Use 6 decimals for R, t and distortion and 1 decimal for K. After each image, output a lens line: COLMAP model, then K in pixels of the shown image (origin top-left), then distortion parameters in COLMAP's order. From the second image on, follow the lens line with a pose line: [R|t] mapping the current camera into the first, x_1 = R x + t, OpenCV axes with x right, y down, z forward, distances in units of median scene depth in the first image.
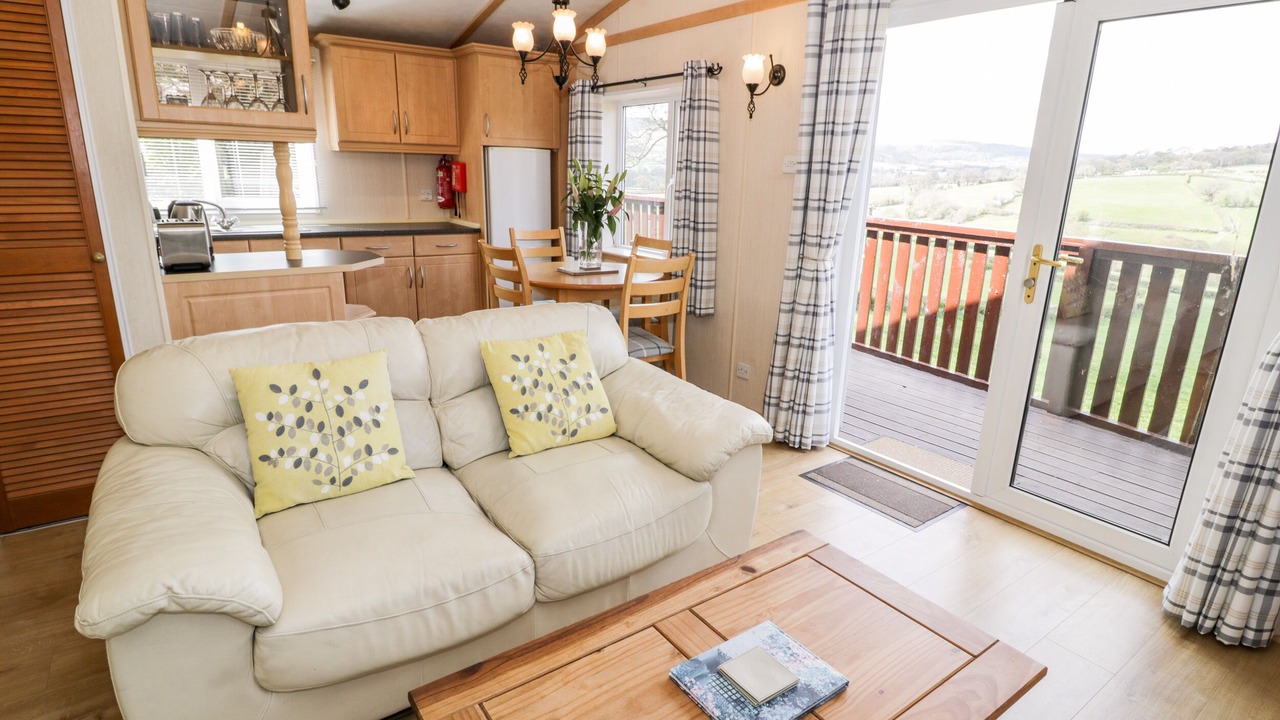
lens RADIAL K [[666.1, 0, 646.2], [0, 666.1, 356.1], [0, 0, 1]] dist [-0.003298, -0.003256]
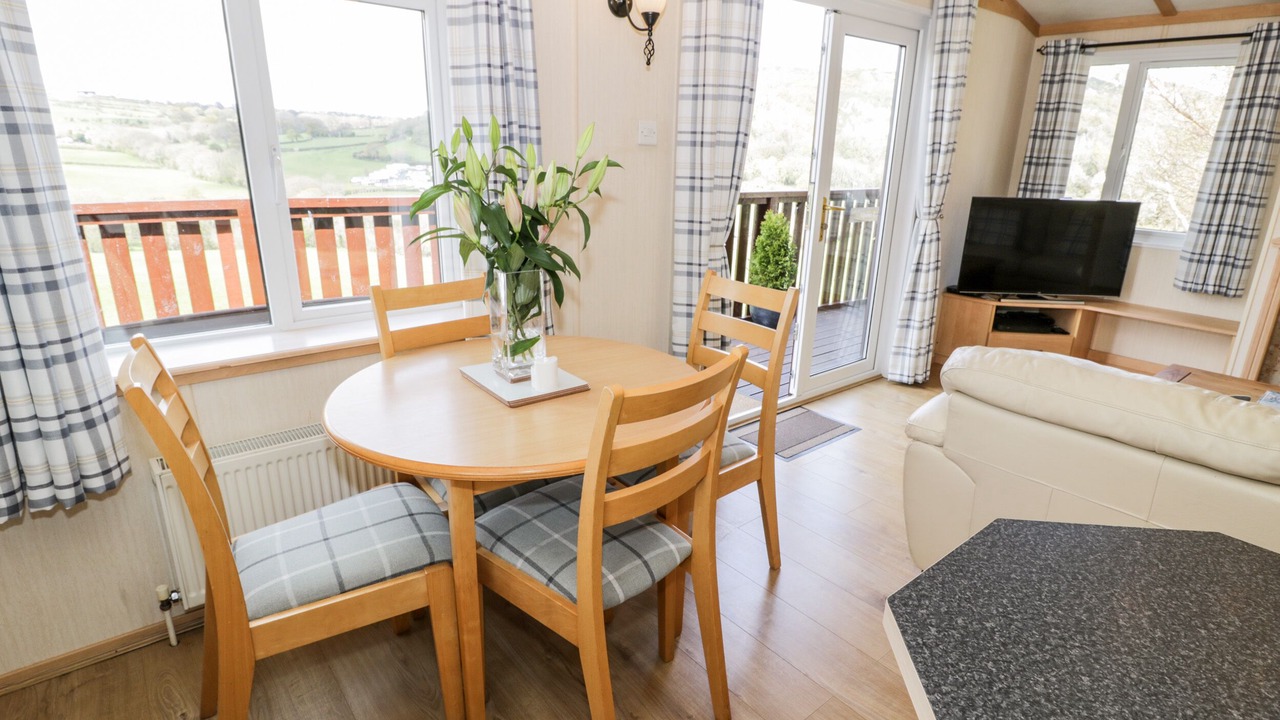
lens RADIAL K [[666.1, 0, 637.6], [0, 666.1, 357.1], [0, 0, 1]] dist [-0.003298, -0.003256]
pose [[-0.052671, -0.329421, 0.942713, -0.748216], [0.248289, 0.910059, 0.331883, -0.400836], [-0.967253, 0.251546, 0.033858, 1.358482]]
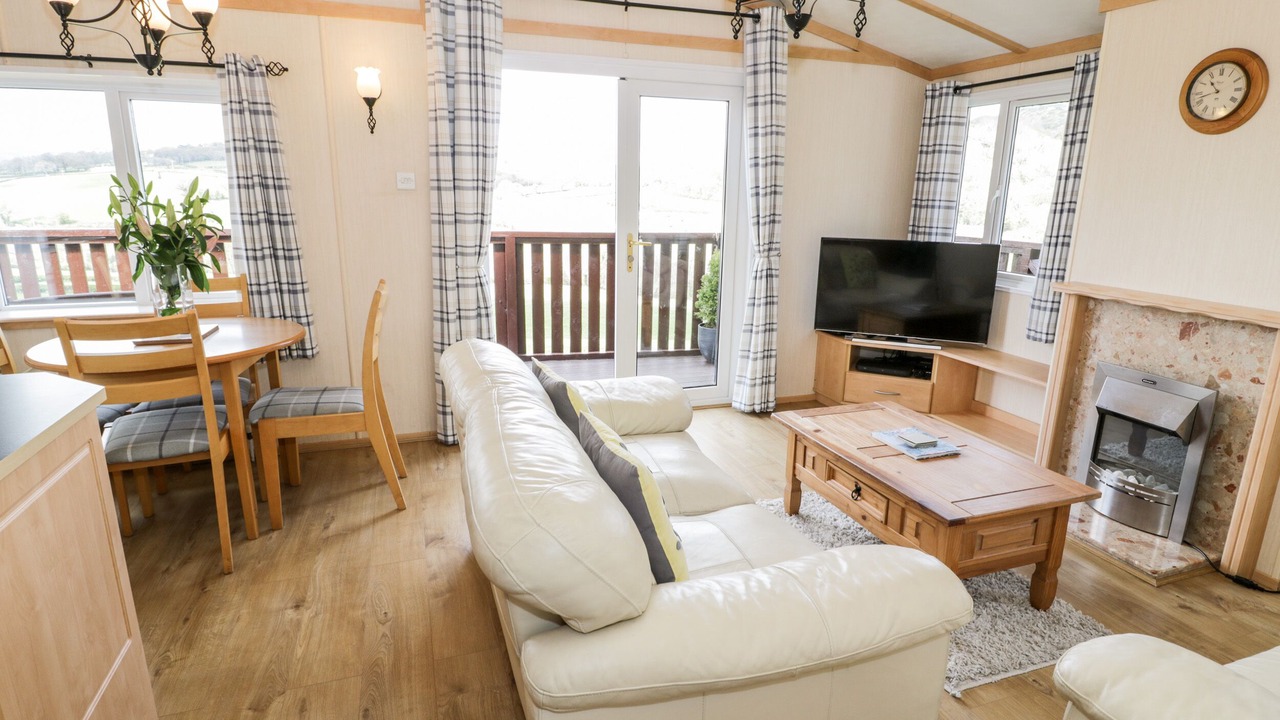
lens RADIAL K [[666.1, 0, 639.9], [0, 666.1, 354.0], [0, 0, 1]] dist [-0.003298, -0.003256]
pose [[0.295599, -0.249684, 0.922106, -0.878435], [0.253657, 0.951107, 0.176222, -0.162839], [-0.921021, 0.181808, 0.344480, 0.480481]]
